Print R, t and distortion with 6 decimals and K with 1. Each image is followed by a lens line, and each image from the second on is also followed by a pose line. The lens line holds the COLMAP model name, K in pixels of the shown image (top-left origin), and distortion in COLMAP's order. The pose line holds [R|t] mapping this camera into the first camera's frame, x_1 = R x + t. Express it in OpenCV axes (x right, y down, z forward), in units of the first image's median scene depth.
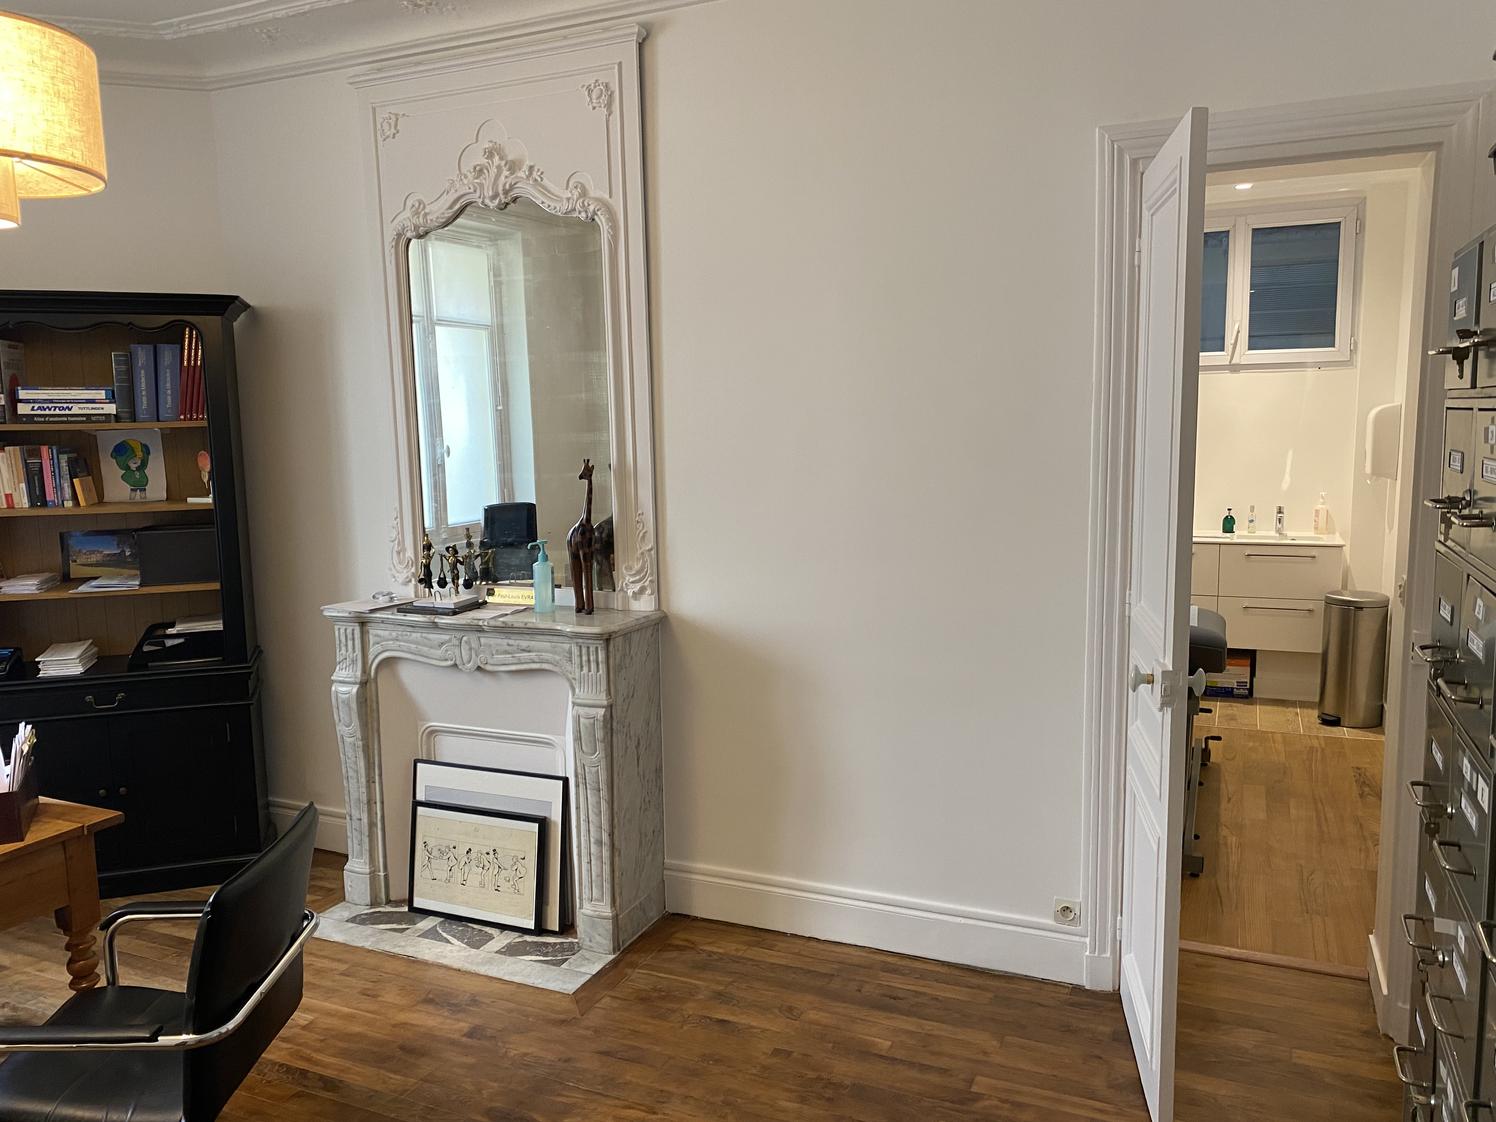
lens RADIAL K [[1150.8, 0, 752.2], [0, 1150.8, 566.2], [0, 0, 1]] dist [-0.005475, 0.010205]
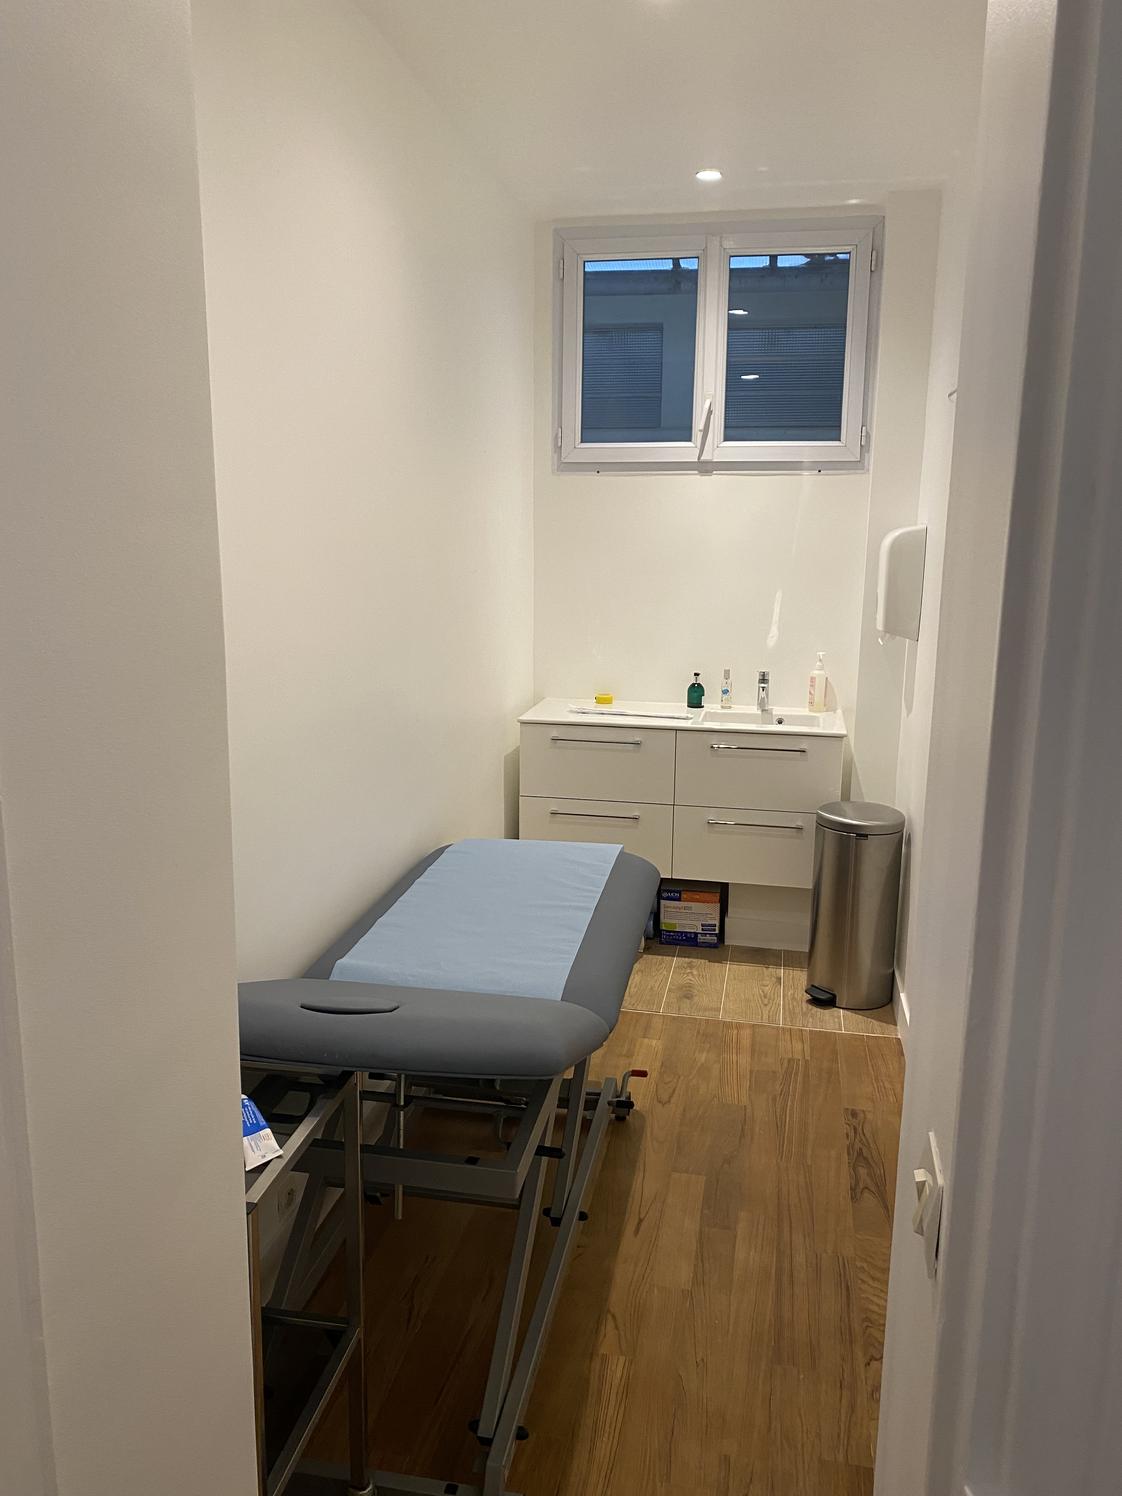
lens RADIAL K [[1150.8, 0, 561.0], [0, 1150.8, 748.0], [0, 0, 1]] dist [-0.005475, 0.010205]
pose [[0.977545, -0.014694, 0.210212, 0.207405], [0.000582, 0.997750, 0.067040, -0.056380], [-0.210724, -0.065412, 0.975355, 0.372264]]
